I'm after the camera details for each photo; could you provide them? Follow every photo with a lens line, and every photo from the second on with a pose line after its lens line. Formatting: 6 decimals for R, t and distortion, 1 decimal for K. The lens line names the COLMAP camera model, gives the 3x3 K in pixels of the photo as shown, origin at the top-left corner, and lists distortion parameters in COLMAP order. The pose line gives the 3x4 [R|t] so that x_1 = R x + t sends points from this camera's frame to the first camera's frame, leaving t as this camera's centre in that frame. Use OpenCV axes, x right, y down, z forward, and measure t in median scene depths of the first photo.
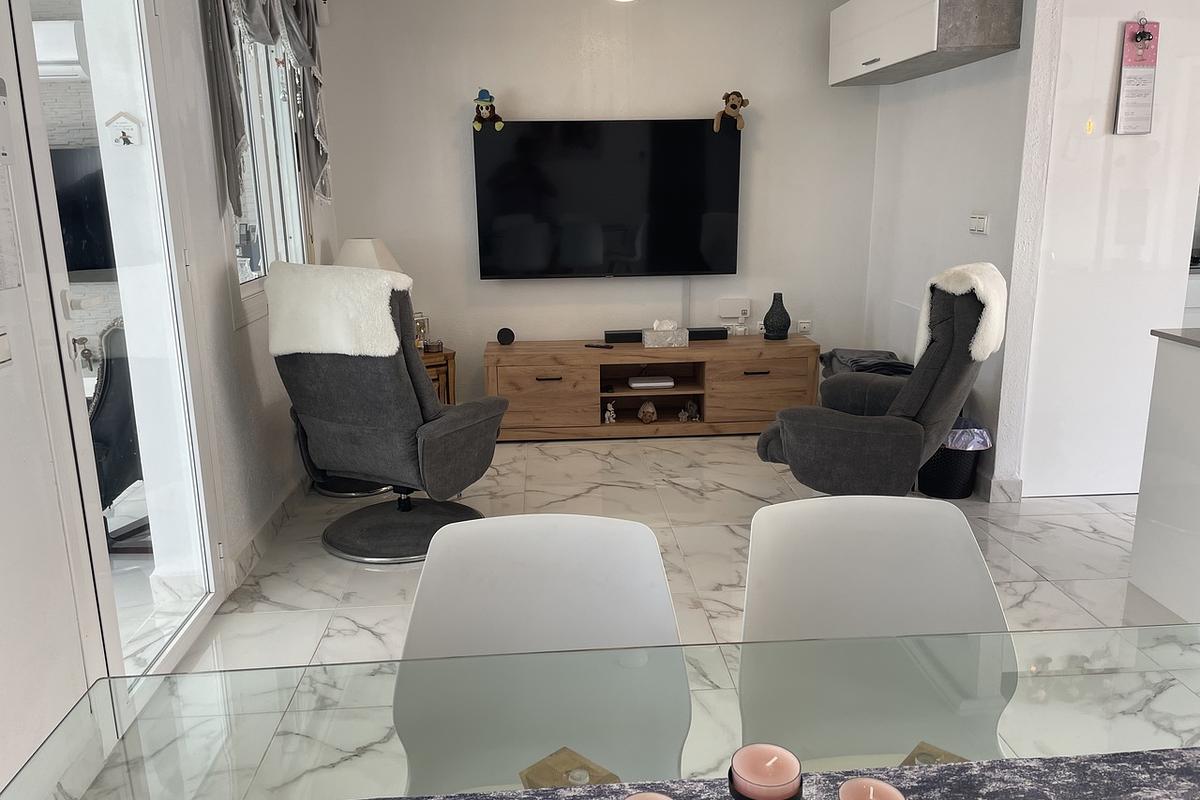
lens RADIAL K [[916.5, 0, 600.0], [0, 916.5, 400.0], [0, 0, 1]] dist [0.120716, -0.161908]
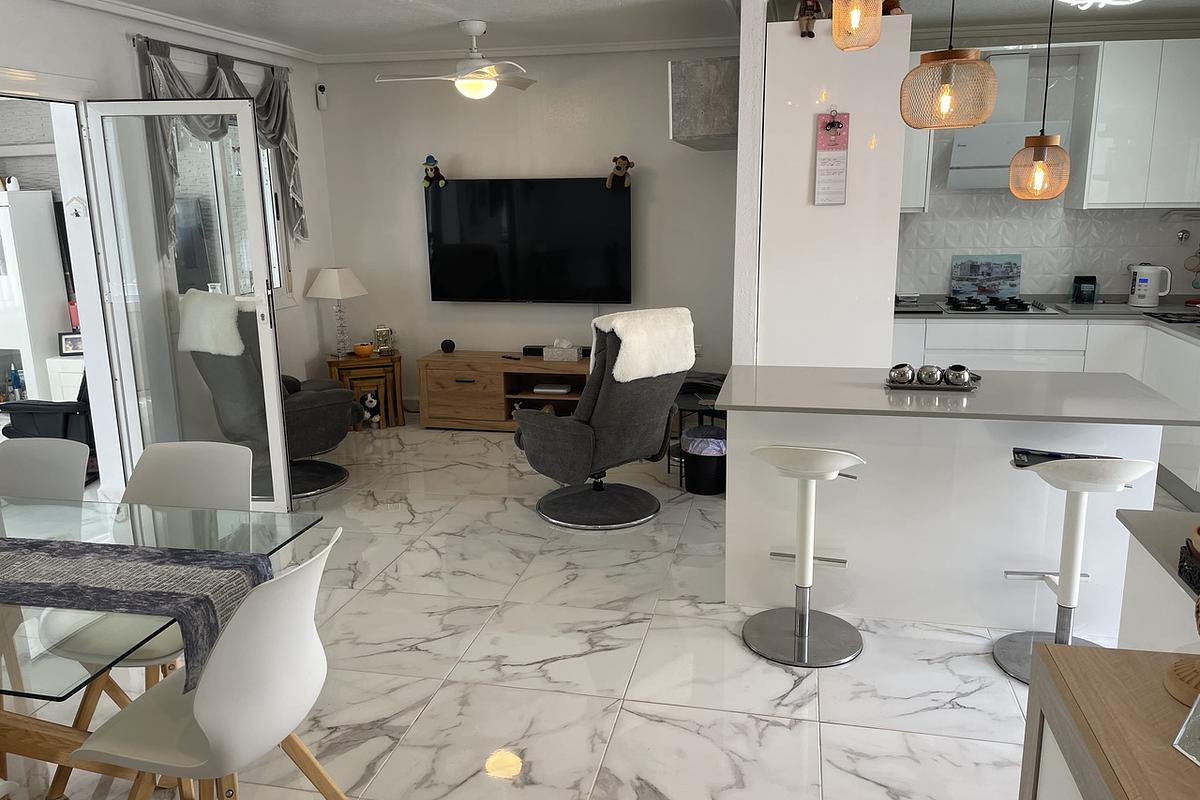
lens RADIAL K [[916.5, 0, 600.0], [0, 916.5, 400.0], [0, 0, 1]] dist [0.120716, -0.161908]
pose [[0.961766, 0.062005, -0.266761, 0.466618], [-0.064347, 0.997928, -0.000038, -0.008883], [0.266206, 0.017202, 0.963763, -0.178627]]
